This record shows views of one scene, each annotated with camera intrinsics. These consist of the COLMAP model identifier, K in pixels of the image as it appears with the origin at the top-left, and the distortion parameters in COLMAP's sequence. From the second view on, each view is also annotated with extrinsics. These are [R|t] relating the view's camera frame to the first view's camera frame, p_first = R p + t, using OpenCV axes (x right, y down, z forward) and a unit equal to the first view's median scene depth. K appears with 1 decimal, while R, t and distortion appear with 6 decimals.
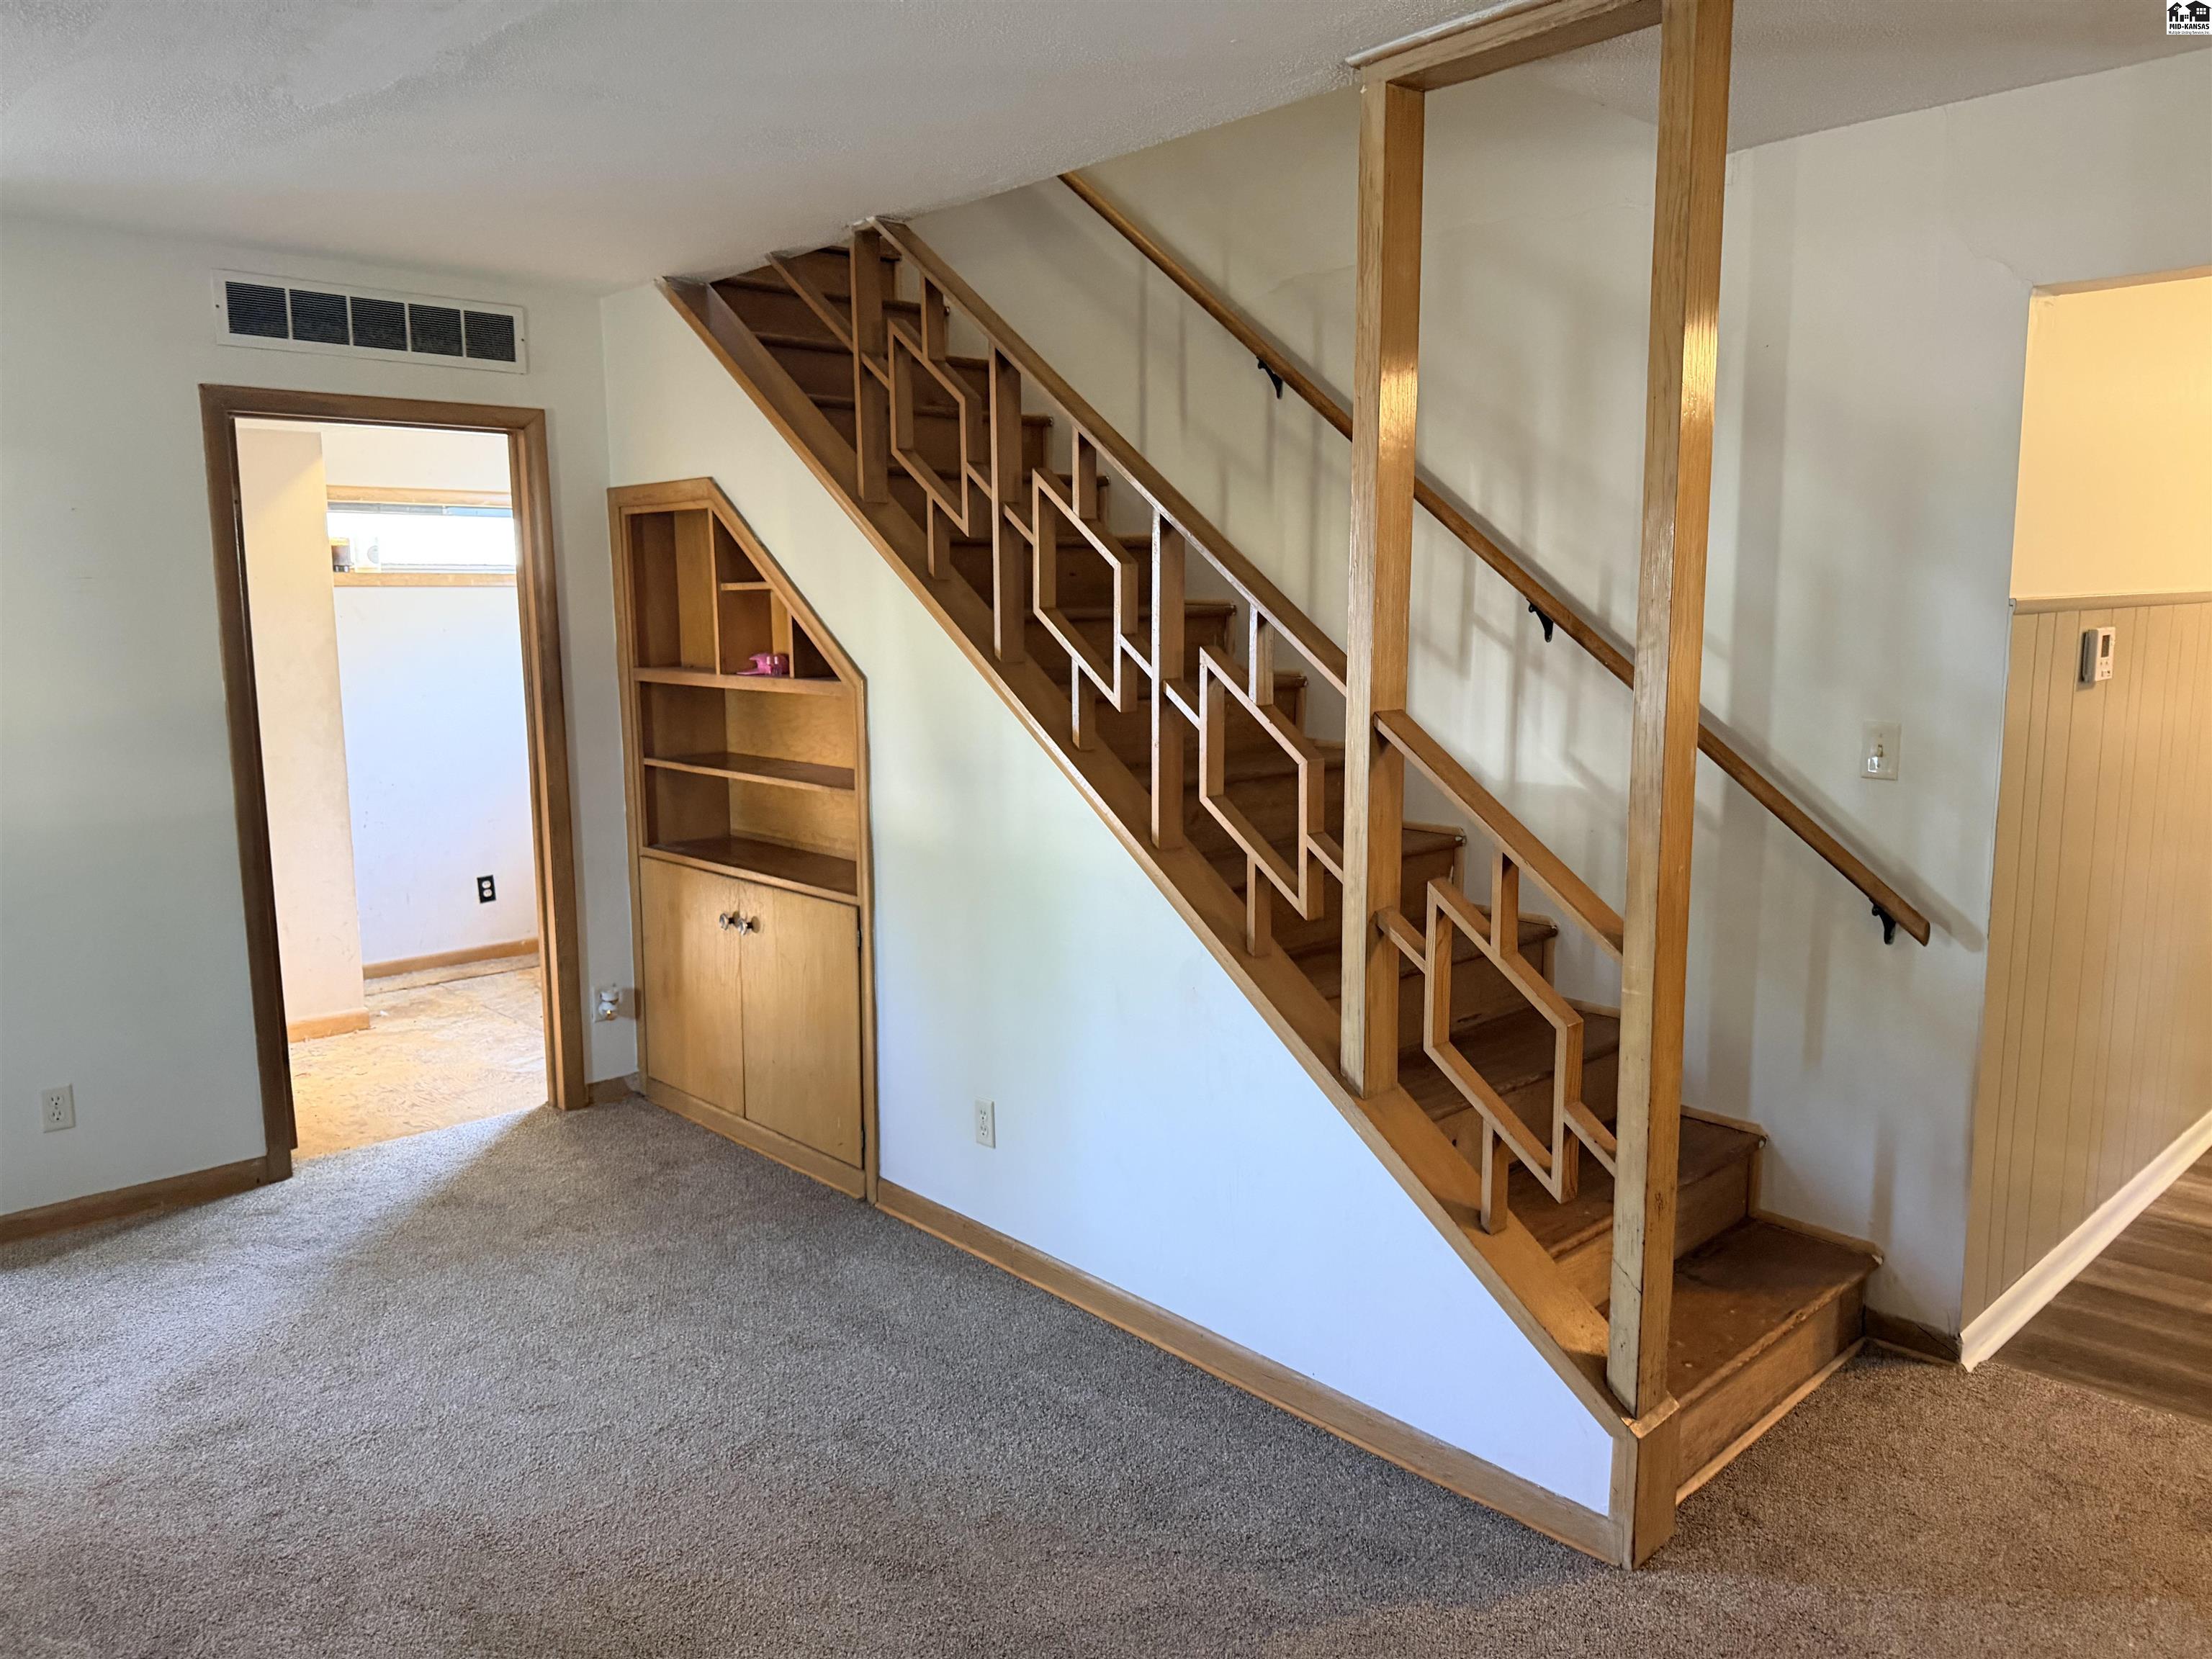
lens RADIAL K [[1540.5, 0, 1096.7], [0, 1540.5, 825.2], [0, 0, 1]] dist [0.011654, -0.027741]
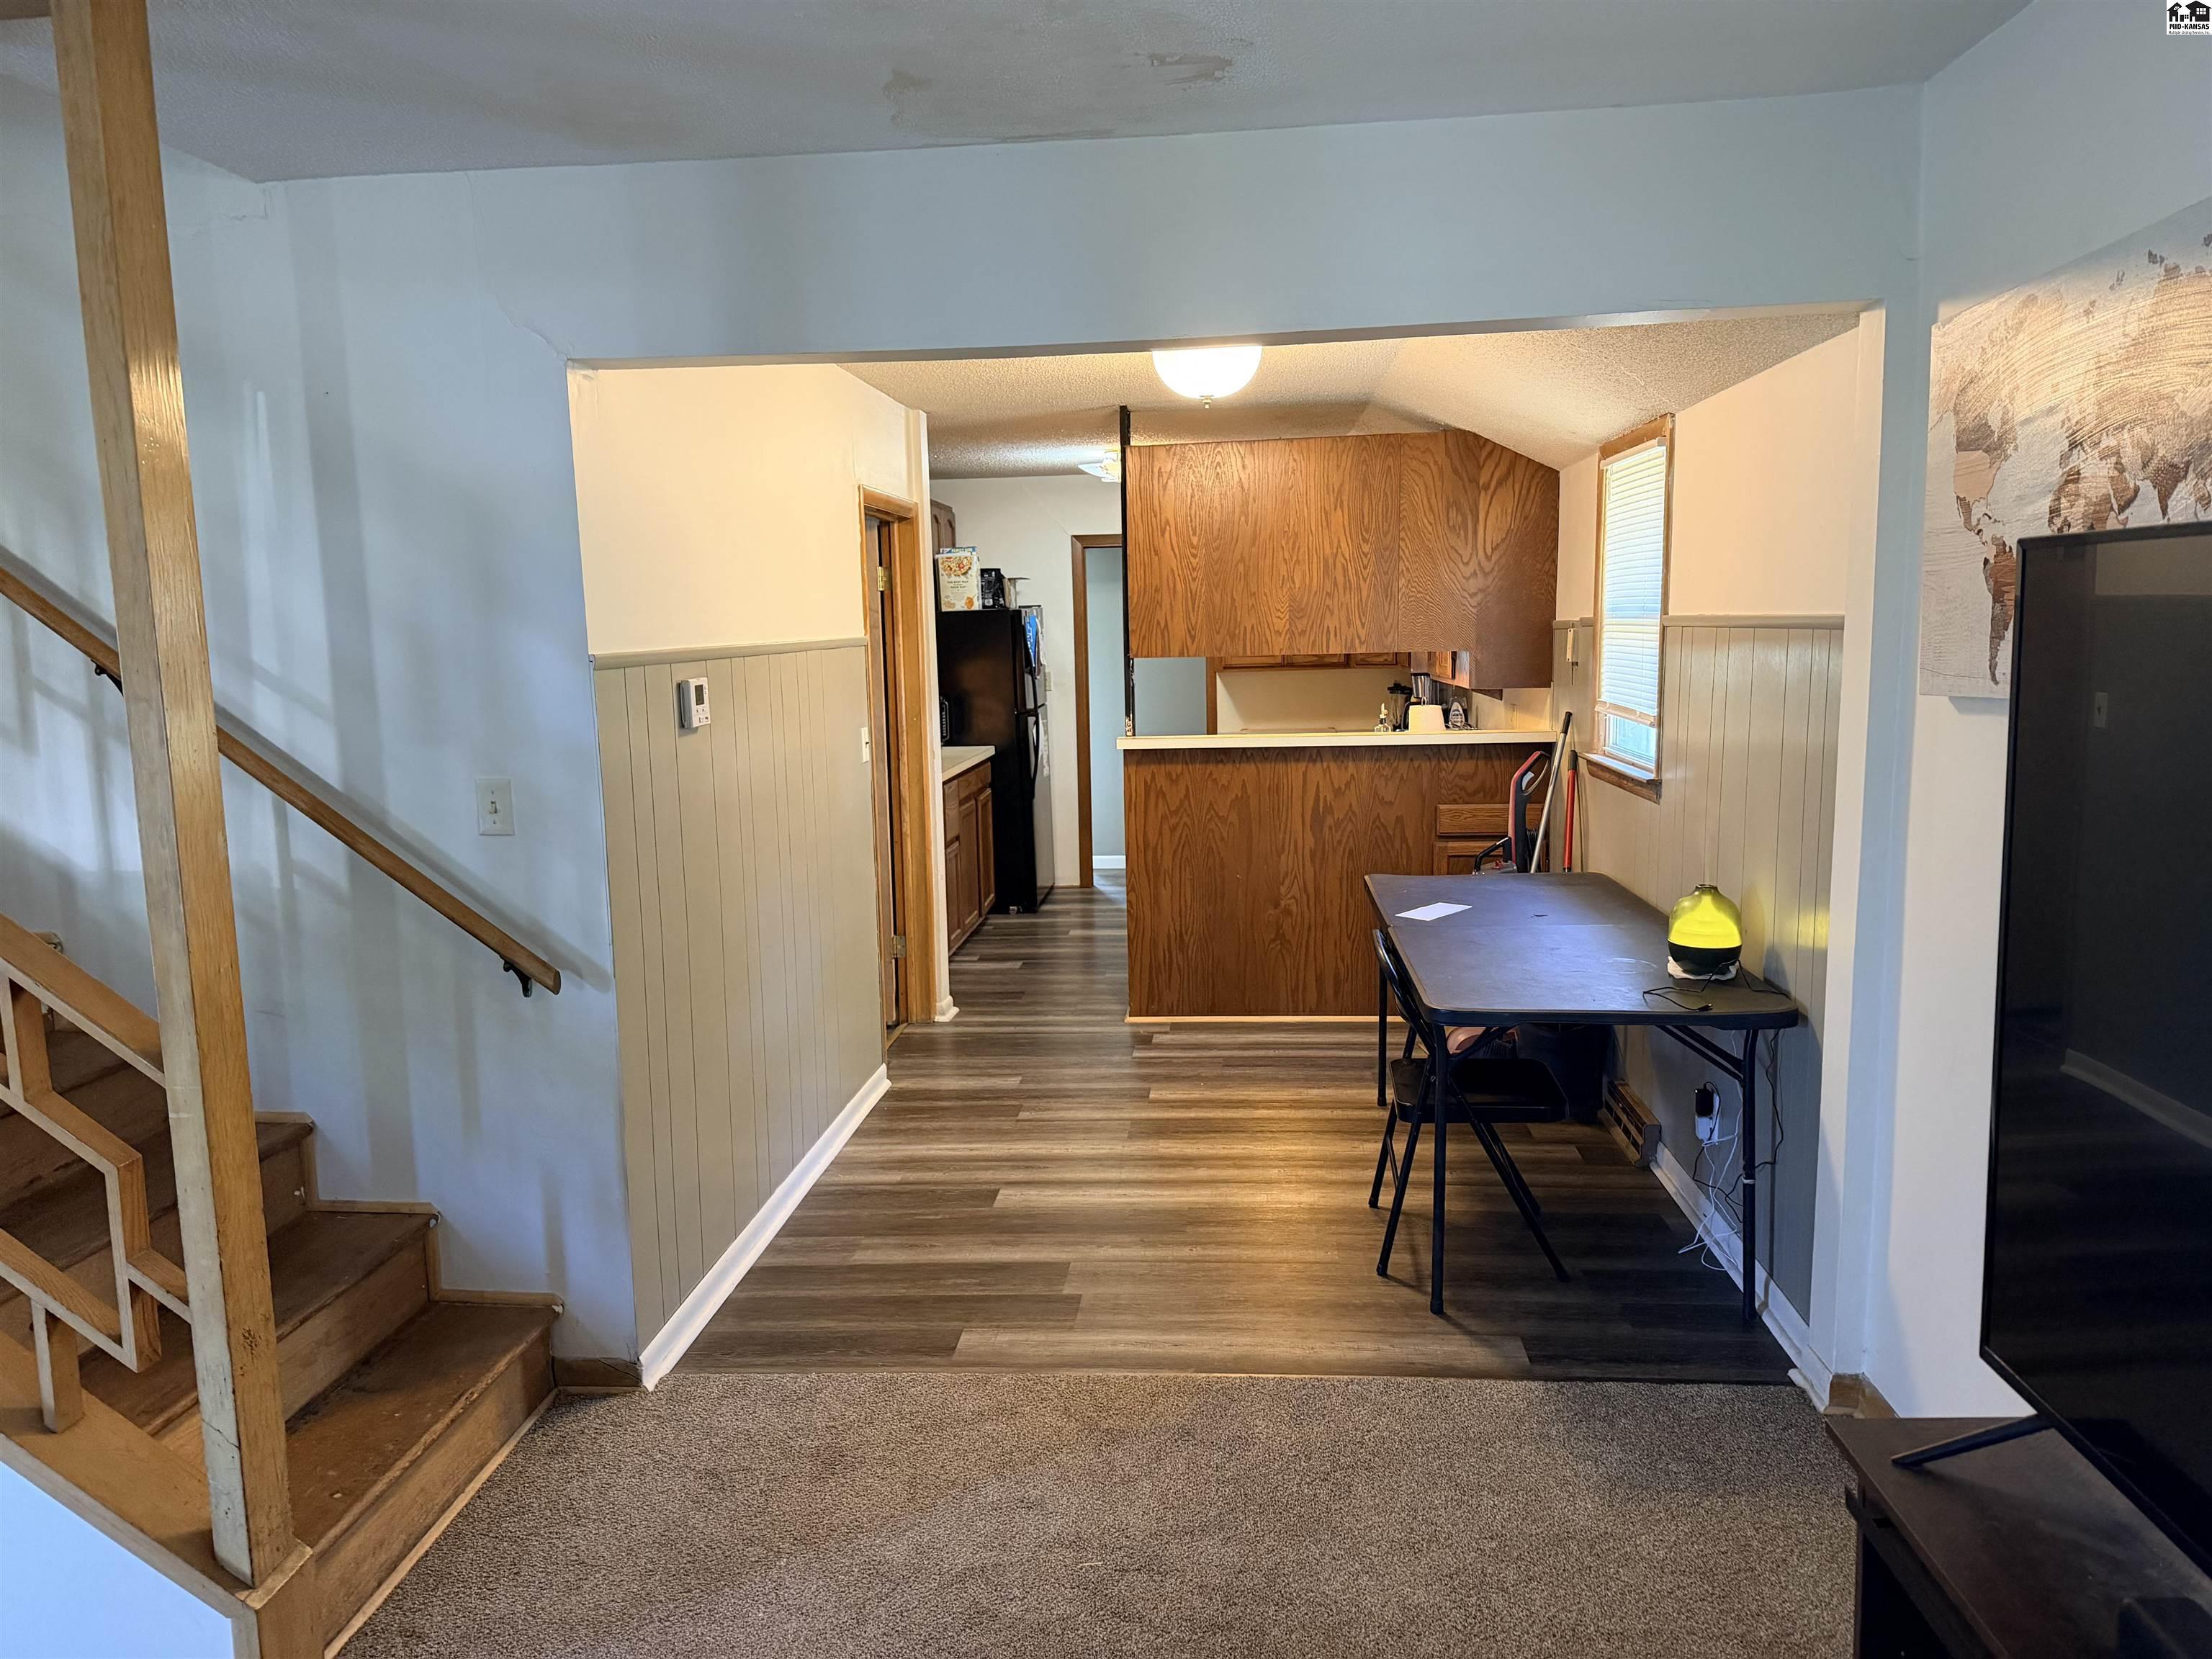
lens RADIAL K [[1540.5, 0, 1119.2], [0, 1540.5, 825.7], [0, 0, 1]] dist [0.011654, -0.027741]
pose [[0.734884, -0.090959, 0.672066, 0.132872], [0.106475, 0.994150, 0.018124, -0.011757], [-0.669783, 0.058239, 0.740270, -0.010870]]
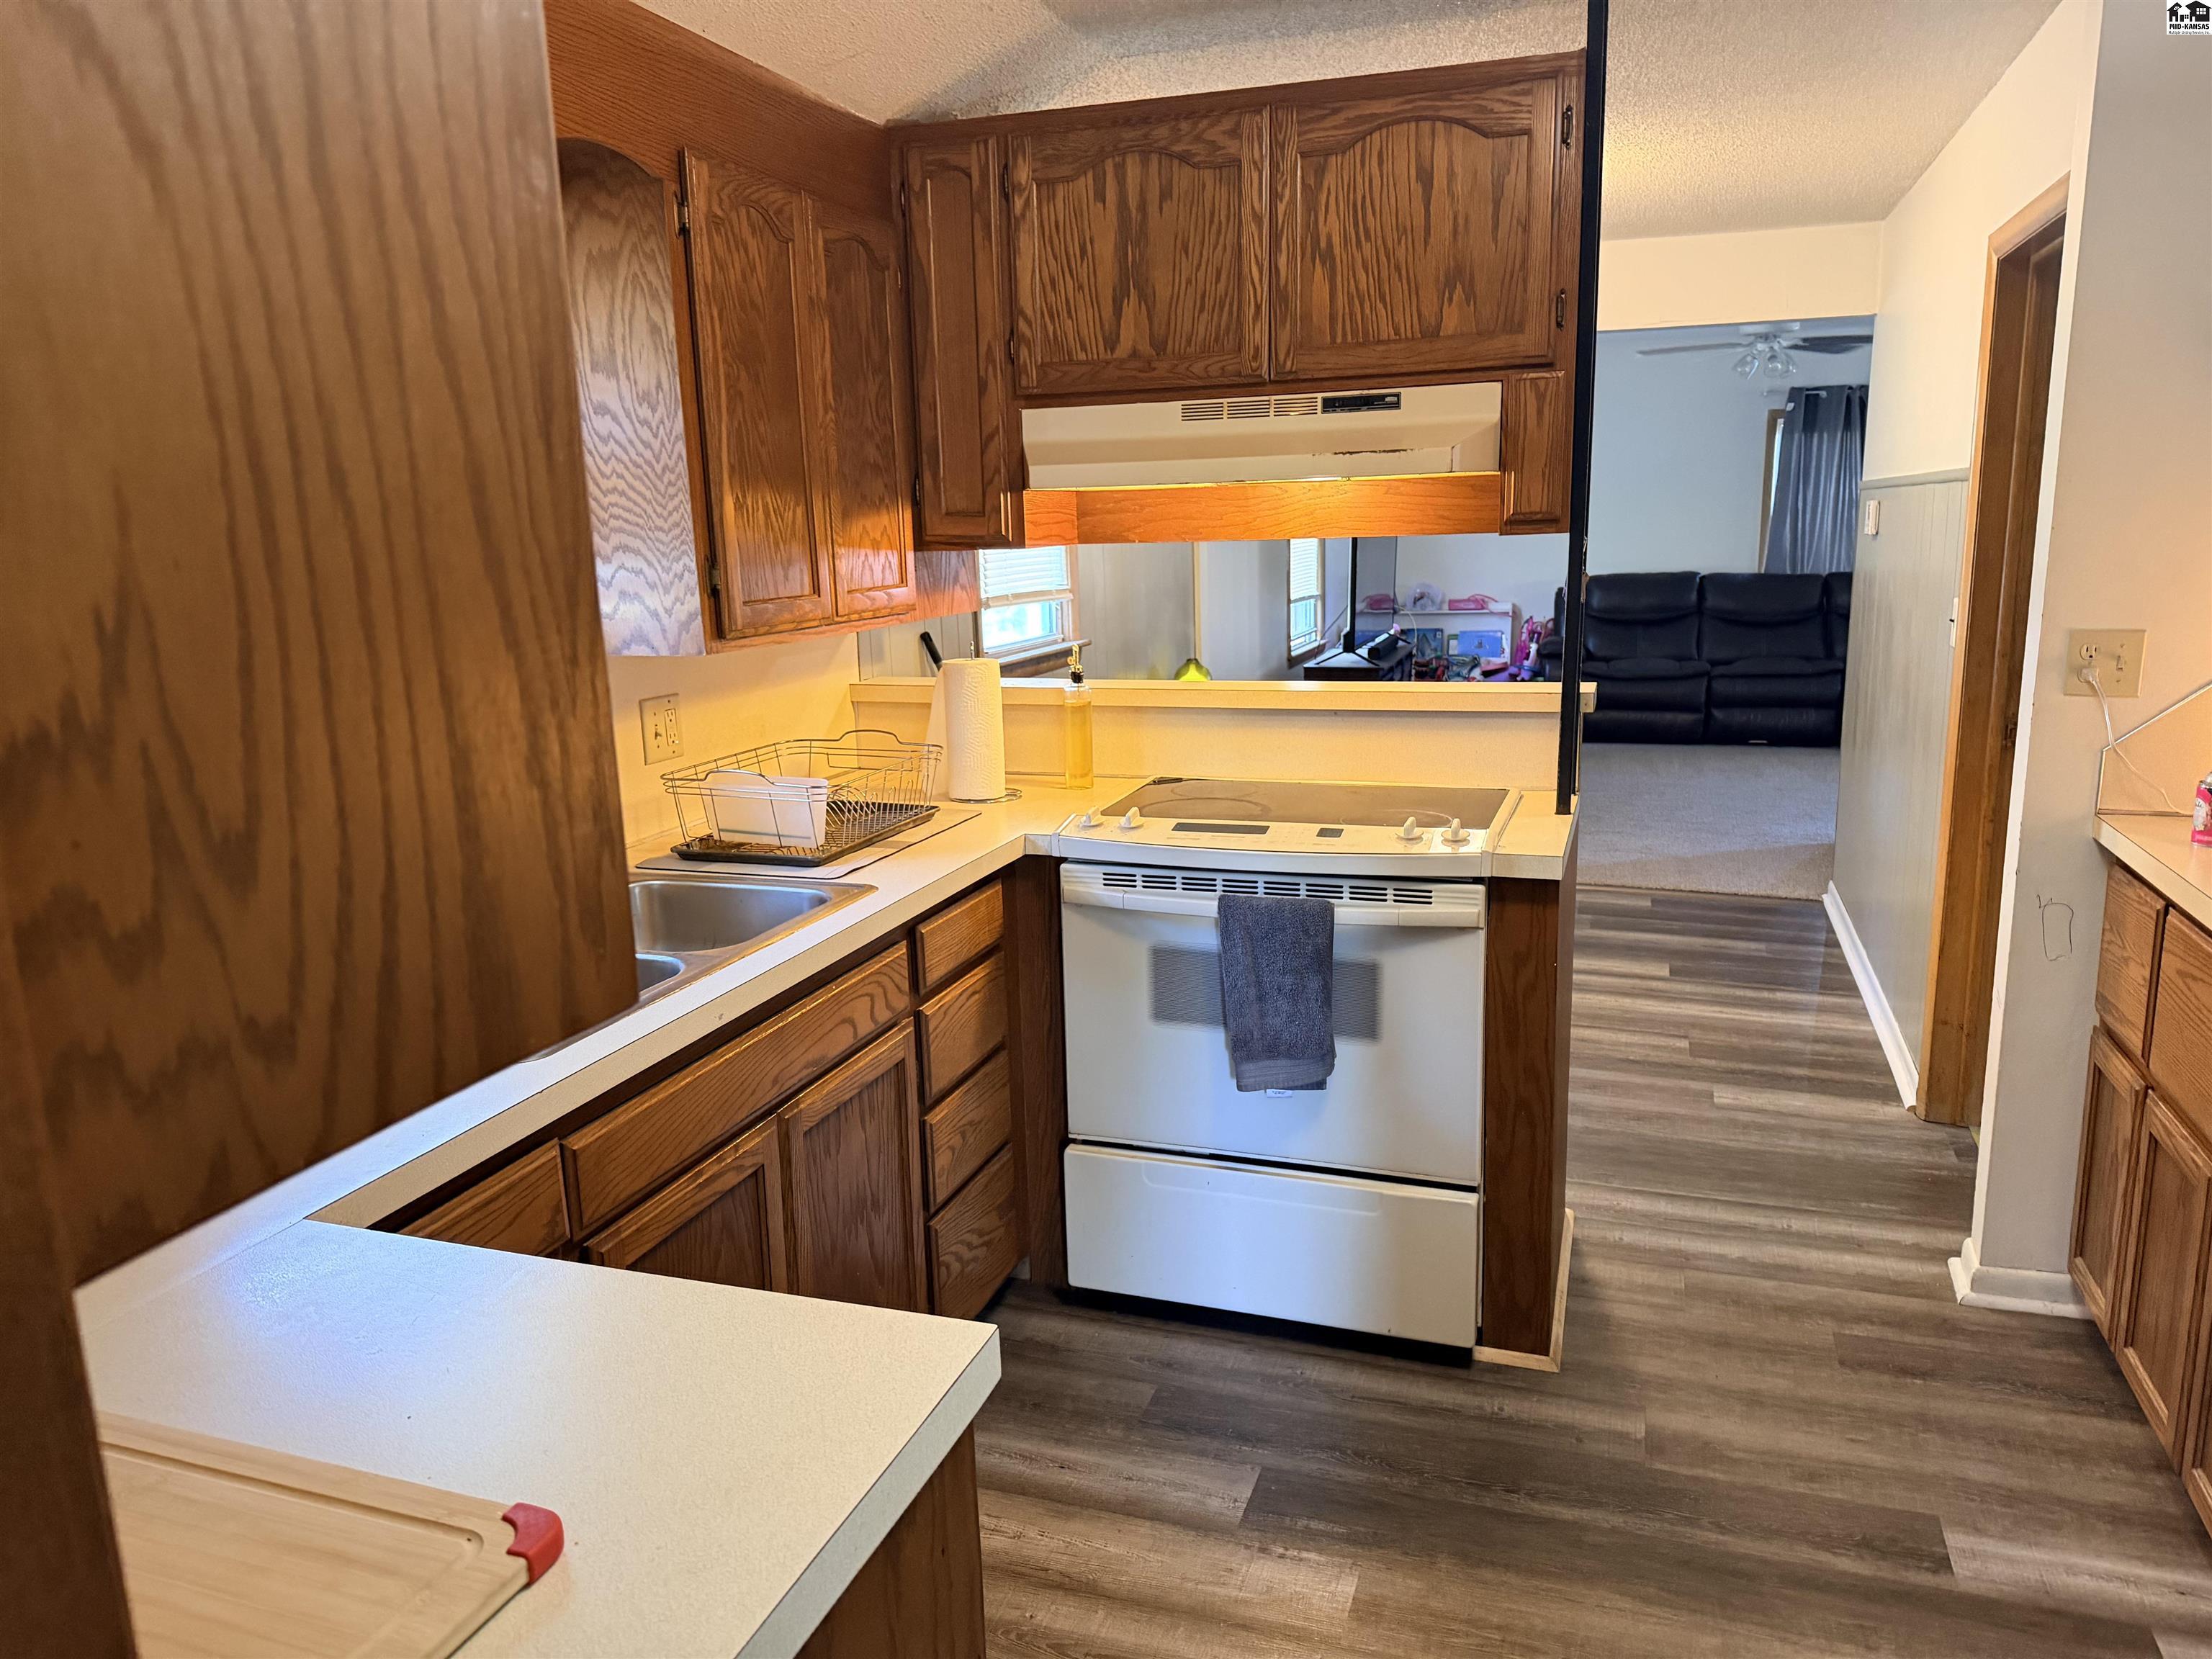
lens RADIAL K [[1540.5, 0, 1106.4], [0, 1540.5, 831.5], [0, 0, 1]] dist [0.011654, -0.027741]
pose [[-0.879016, 0.129308, -0.458924, 2.104055], [-0.035205, 0.942293, 0.332934, -0.300387], [0.475491, 0.308810, -0.823738, 2.024759]]
